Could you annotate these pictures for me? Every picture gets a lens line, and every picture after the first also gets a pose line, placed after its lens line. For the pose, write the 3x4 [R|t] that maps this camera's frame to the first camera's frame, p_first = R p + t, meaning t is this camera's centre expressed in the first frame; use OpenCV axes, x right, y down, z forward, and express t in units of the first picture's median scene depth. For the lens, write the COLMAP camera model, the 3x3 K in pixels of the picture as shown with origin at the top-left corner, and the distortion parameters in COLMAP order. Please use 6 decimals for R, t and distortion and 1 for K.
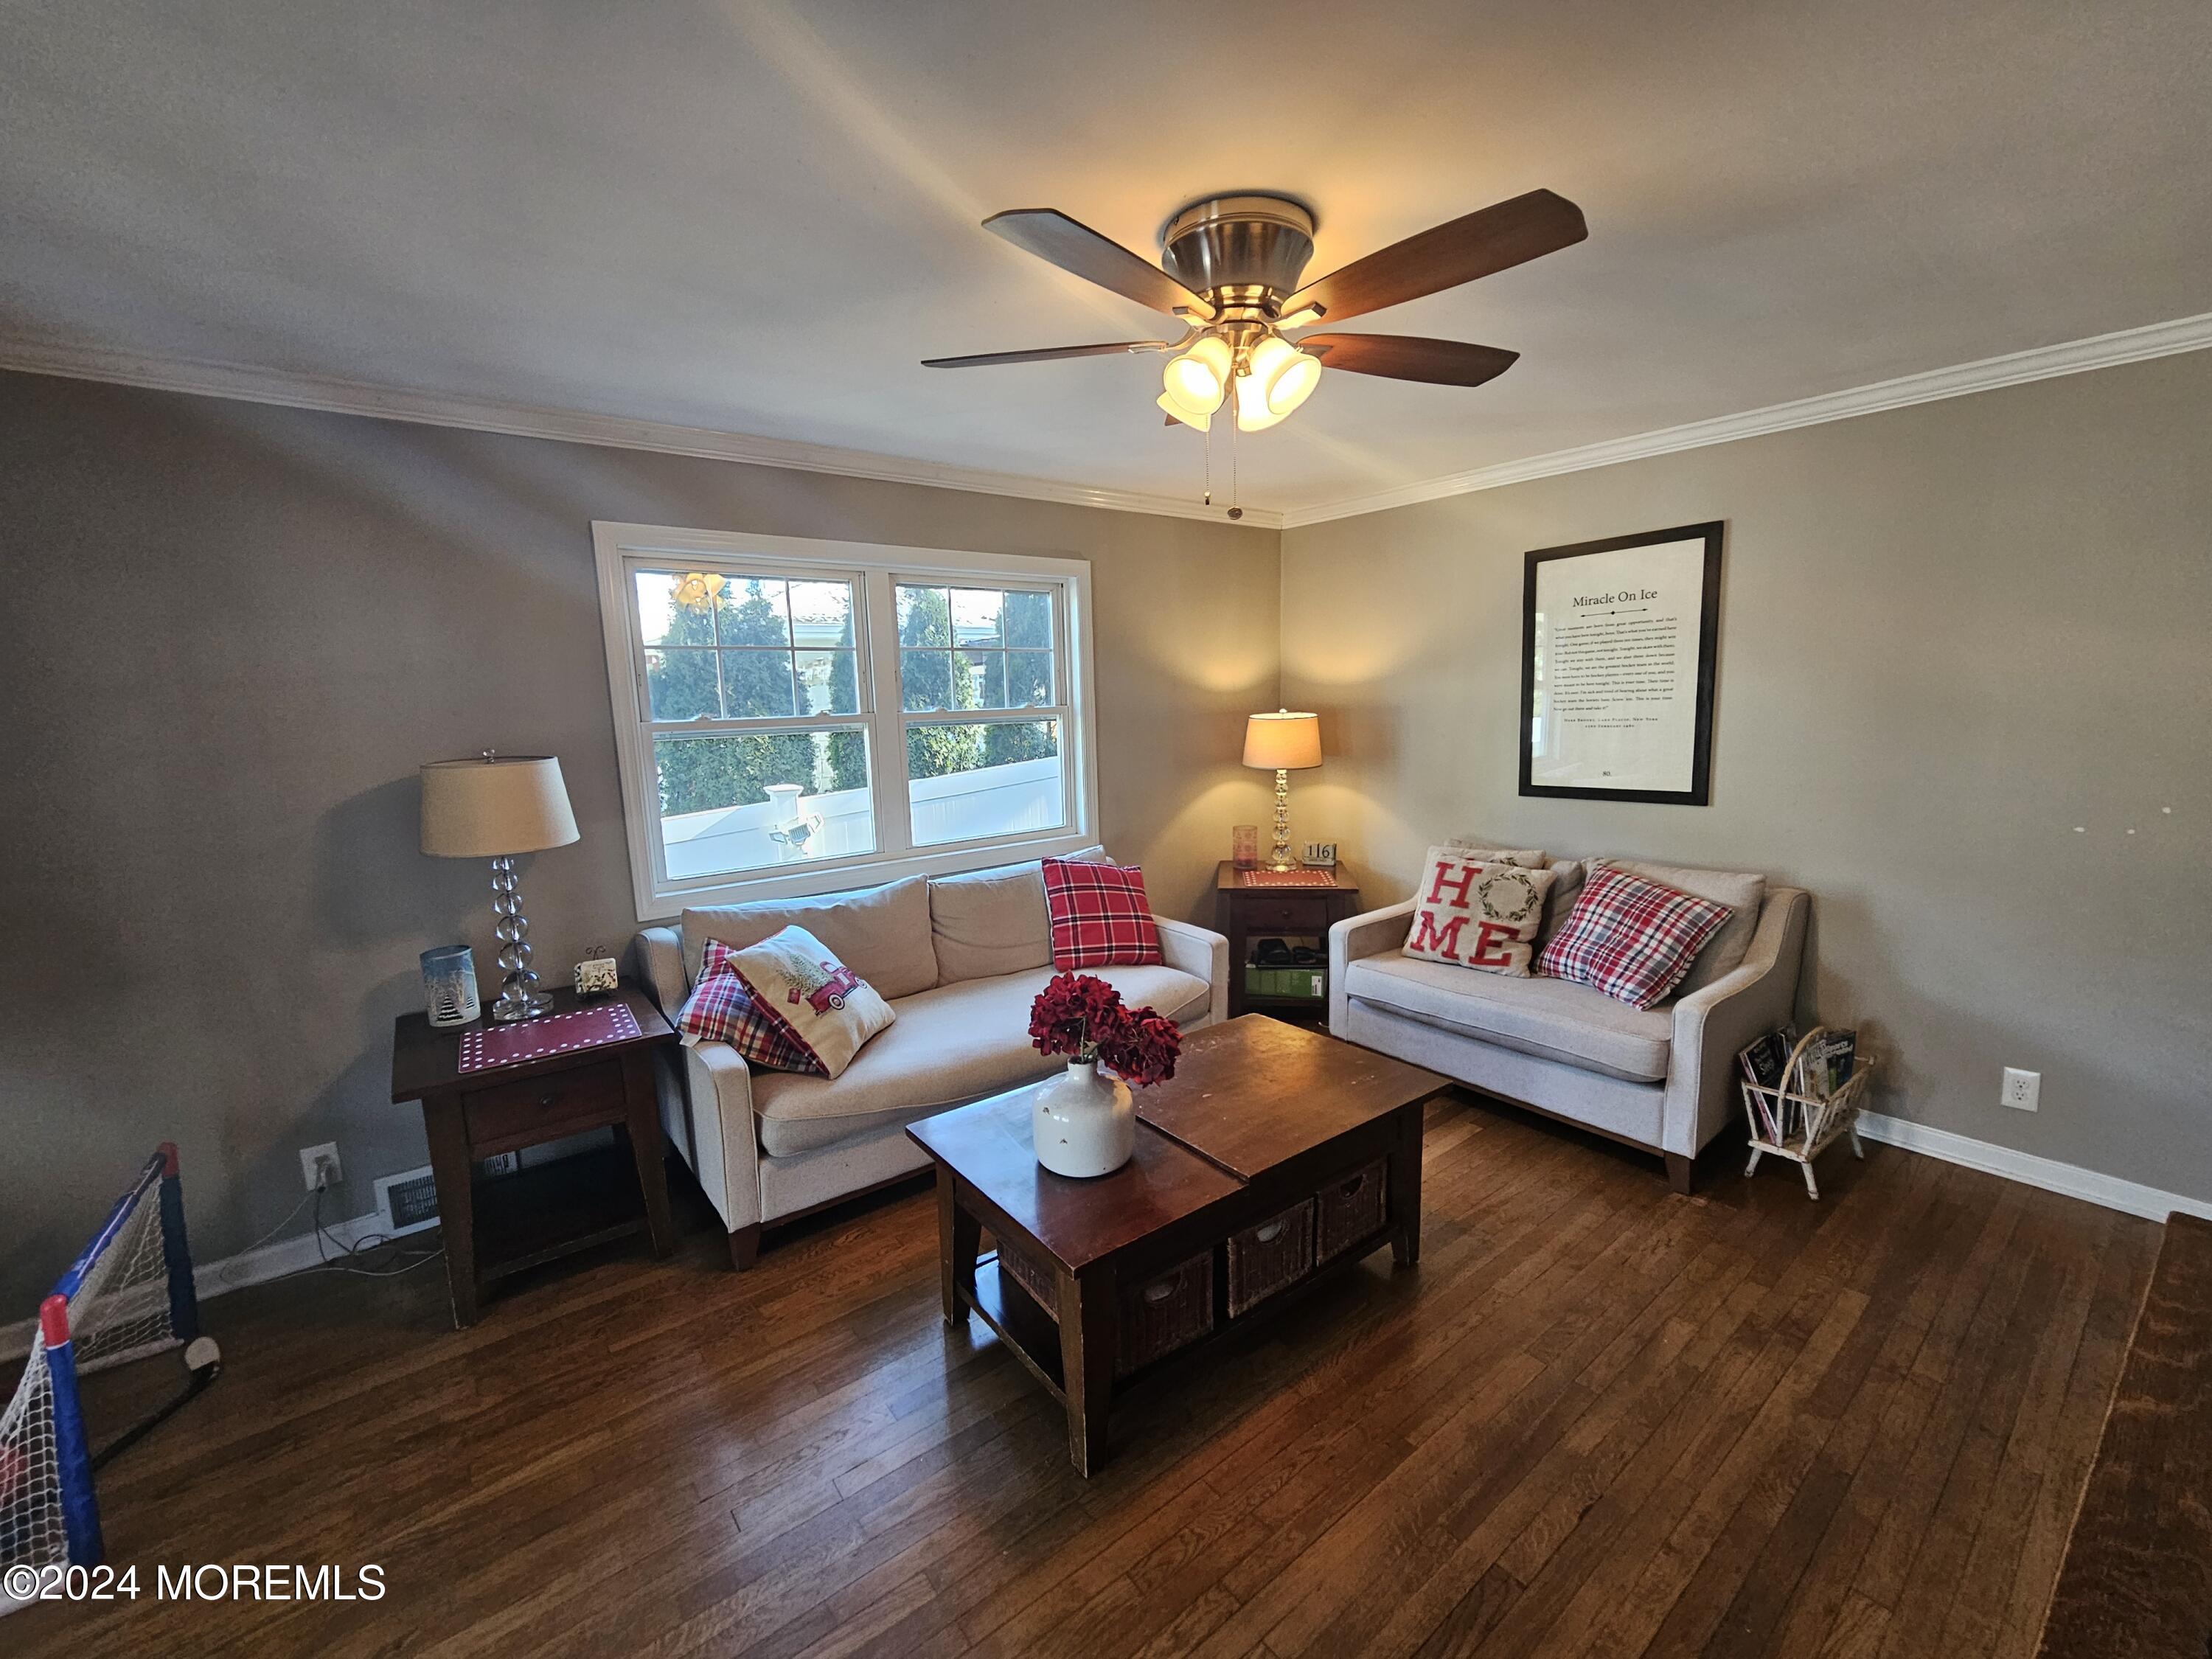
lens RADIAL K [[909.1, 0, 1106.5], [0, 909.1, 825.0], [0, 0, 1]] dist [-0.001669, -0.001197]
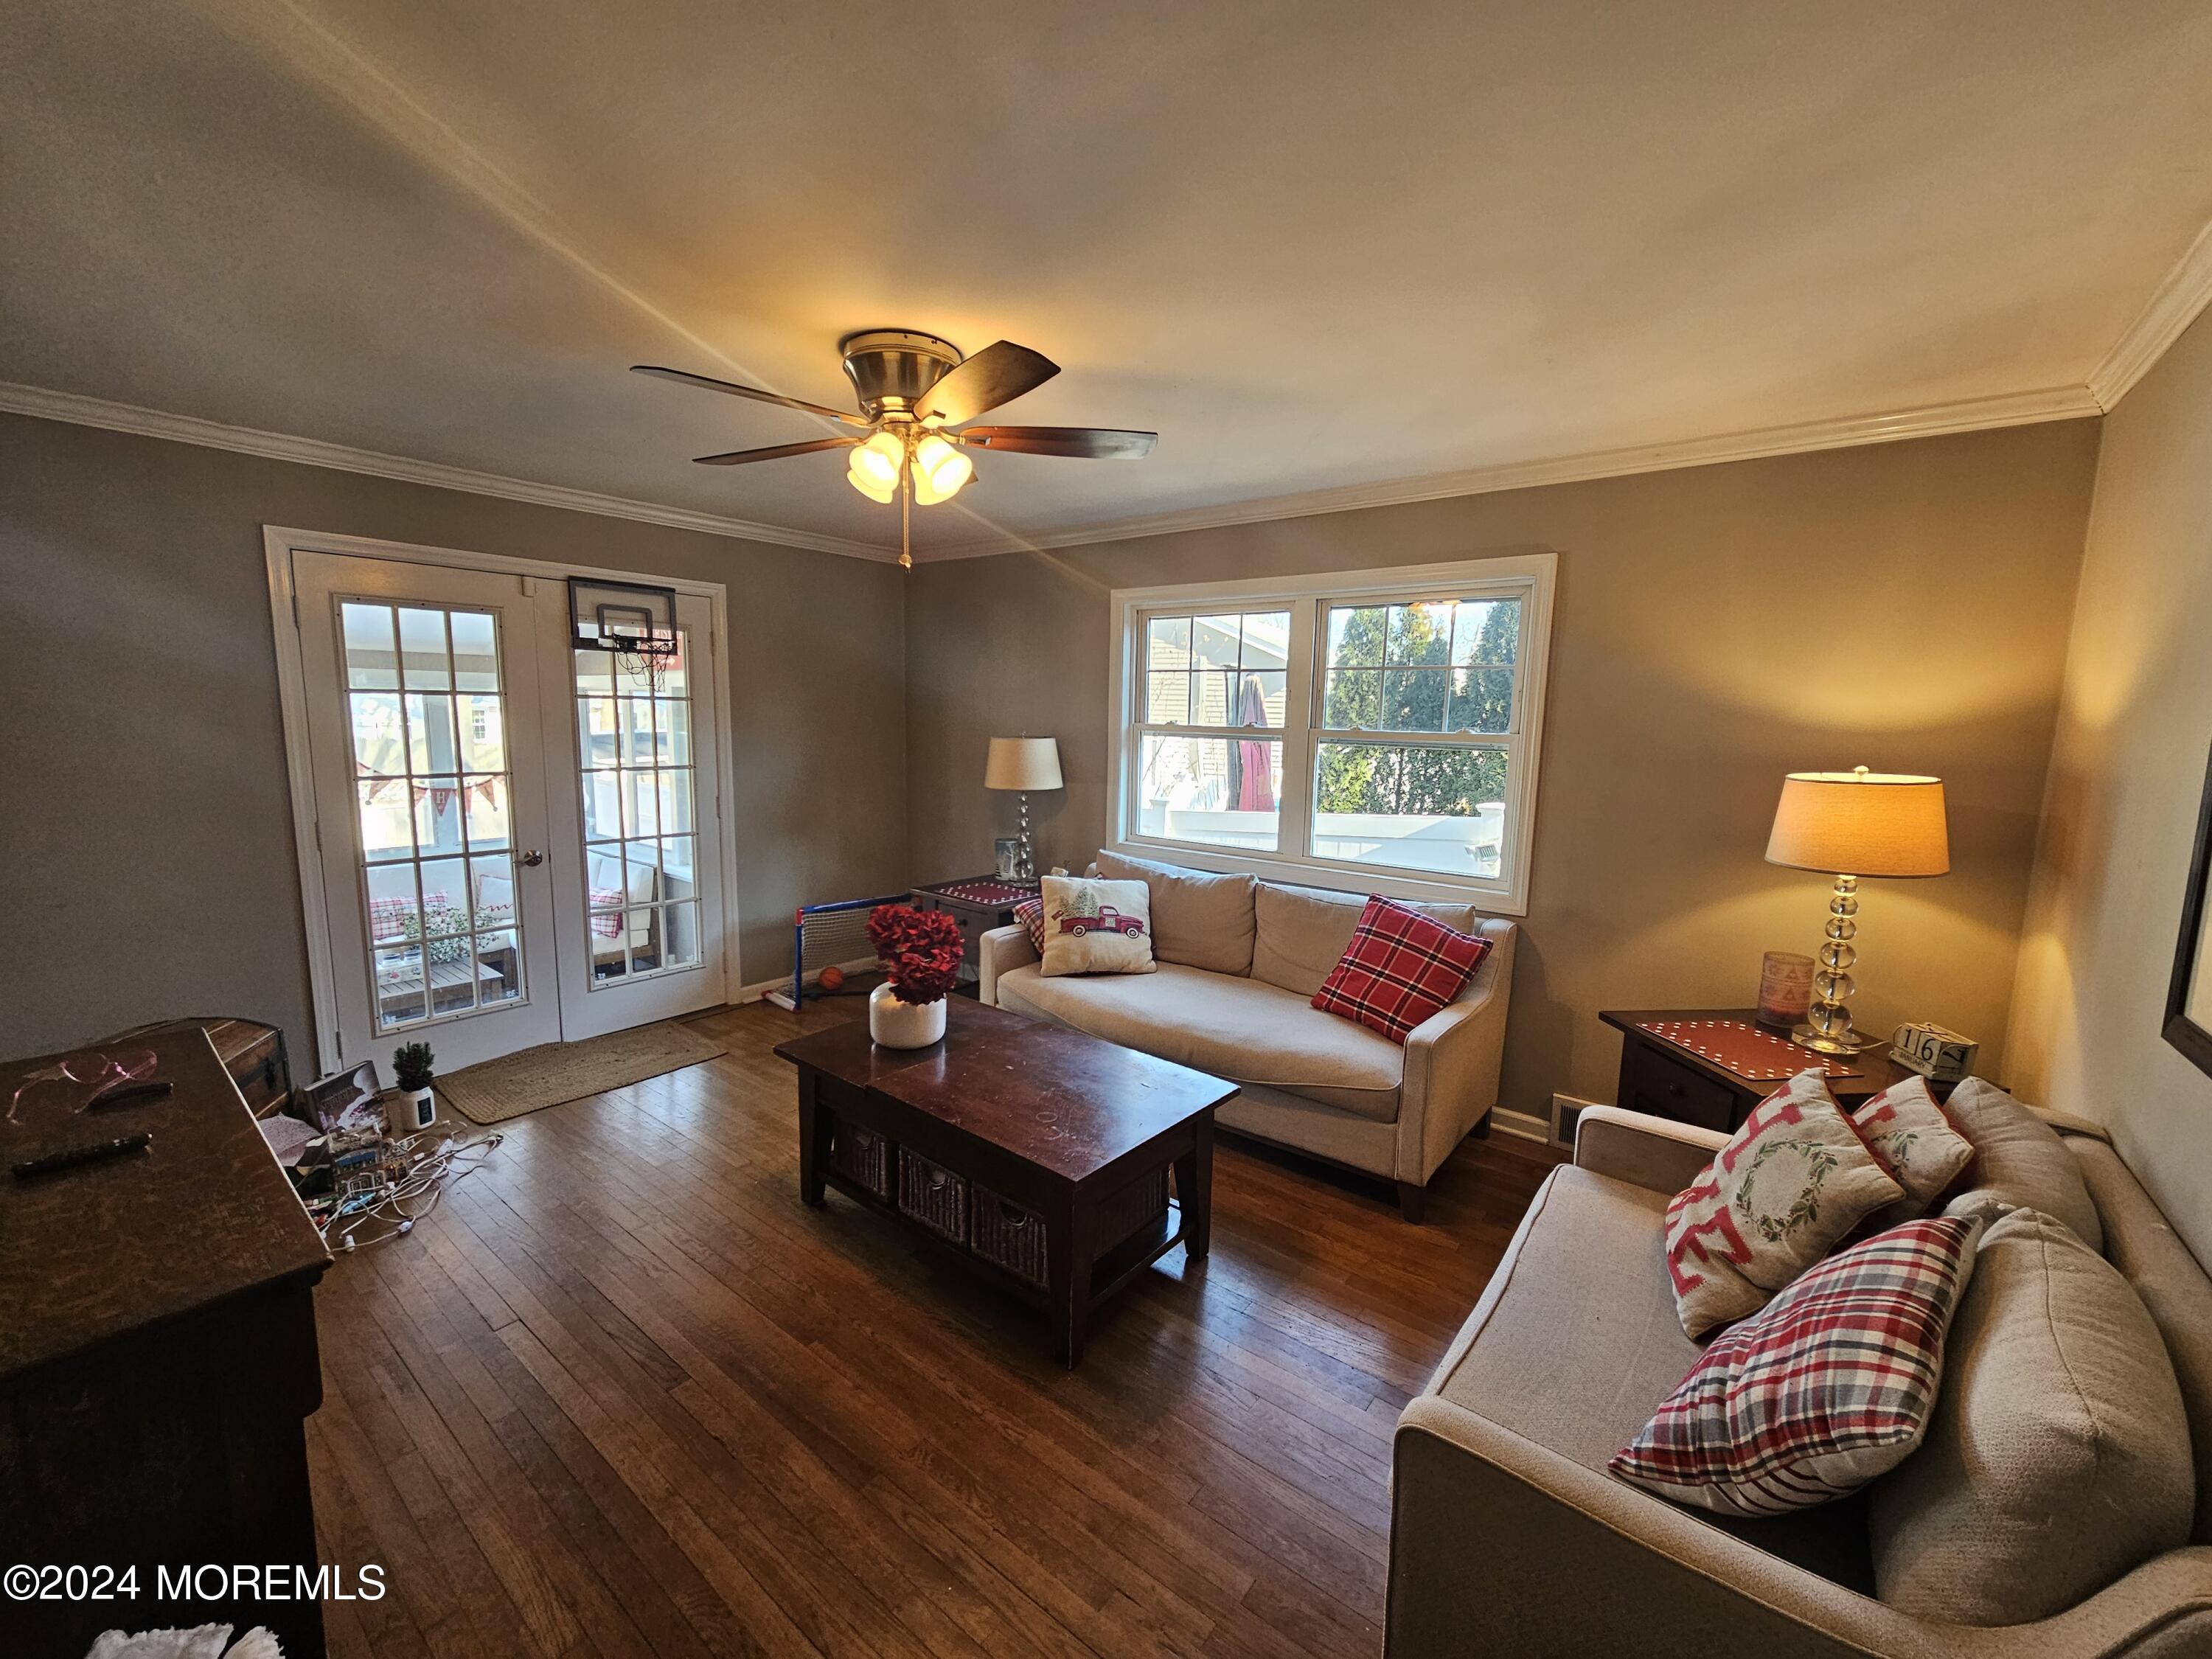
lens RADIAL K [[909.1, 0, 1104.6], [0, 909.1, 834.2], [0, 0, 1]] dist [-0.001669, -0.001197]
pose [[0.229976, 0.161261, -0.959743, 0.778084], [-0.171239, 0.977495, 0.123211, -0.094611], [0.958013, 0.136010, 0.252414, 0.524724]]
